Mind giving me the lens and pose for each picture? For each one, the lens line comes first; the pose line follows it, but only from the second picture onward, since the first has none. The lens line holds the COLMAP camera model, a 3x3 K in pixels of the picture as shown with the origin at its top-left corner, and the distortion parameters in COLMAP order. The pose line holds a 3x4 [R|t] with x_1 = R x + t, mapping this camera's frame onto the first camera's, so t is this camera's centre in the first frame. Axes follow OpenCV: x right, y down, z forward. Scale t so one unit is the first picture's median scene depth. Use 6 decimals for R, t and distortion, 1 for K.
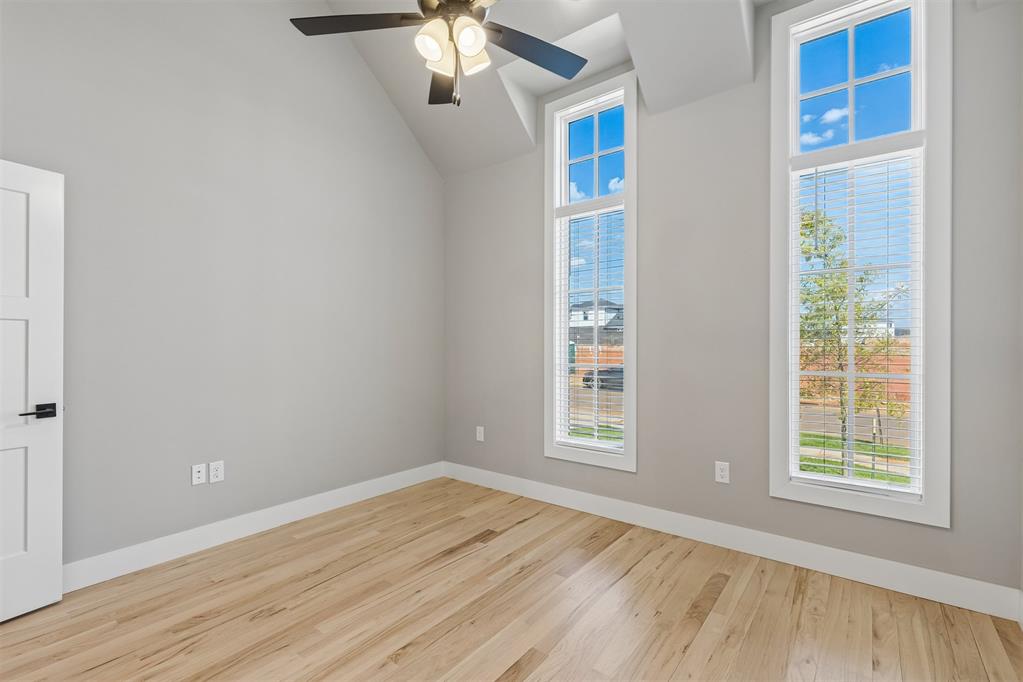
lens RADIAL K [[462.0, 0, 510.1], [0, 462.0, 342.7], [0, 0, 1]] dist [0.007345, -0.001220]
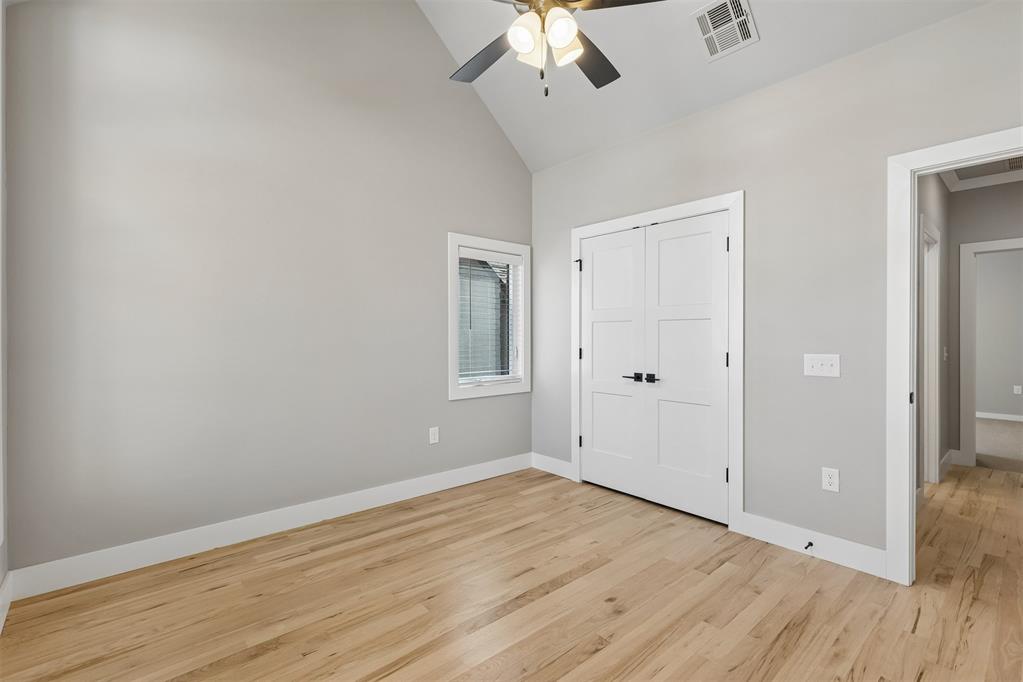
lens RADIAL K [[462.0, 0, 510.7], [0, 462.0, 334.5], [0, 0, 1]] dist [0.007345, -0.001220]
pose [[-0.981524, 0.001966, 0.191327, -0.151332], [0.000985, 0.999986, -0.005220, 0.002701], [-0.191335, -0.004935, -0.981512, 1.264756]]
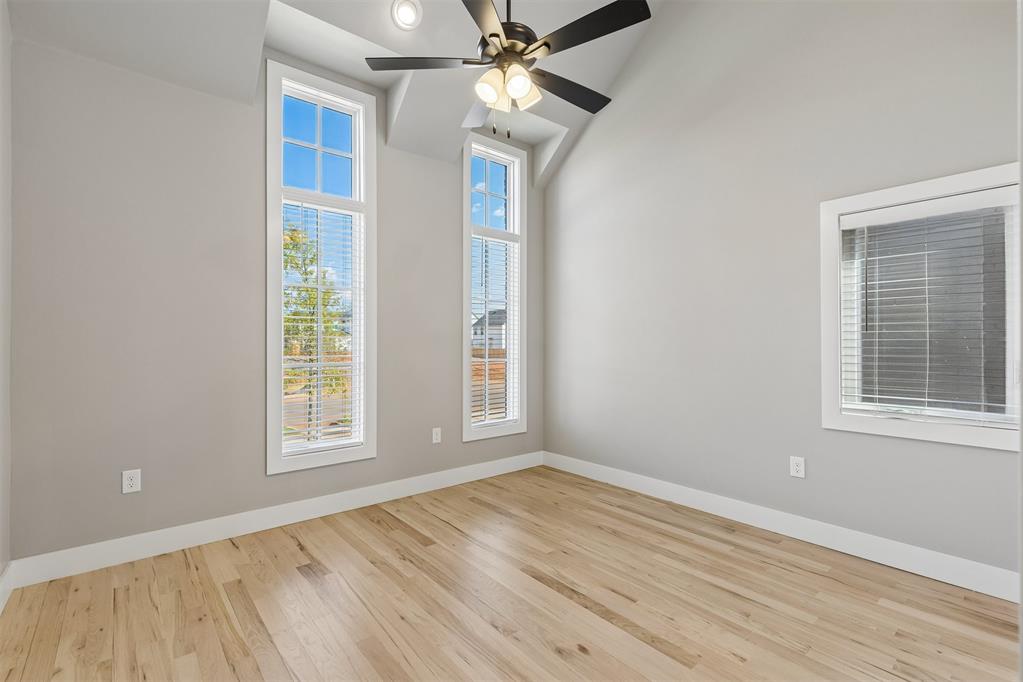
lens RADIAL K [[462.0, 0, 509.8], [0, 462.0, 343.7], [0, 0, 1]] dist [0.007345, -0.001220]
pose [[0.211324, 0.000458, 0.977416, -0.801103], [-0.001191, 0.999999, -0.000212, 0.006275], [-0.977415, -0.001119, 0.211324, 0.474532]]
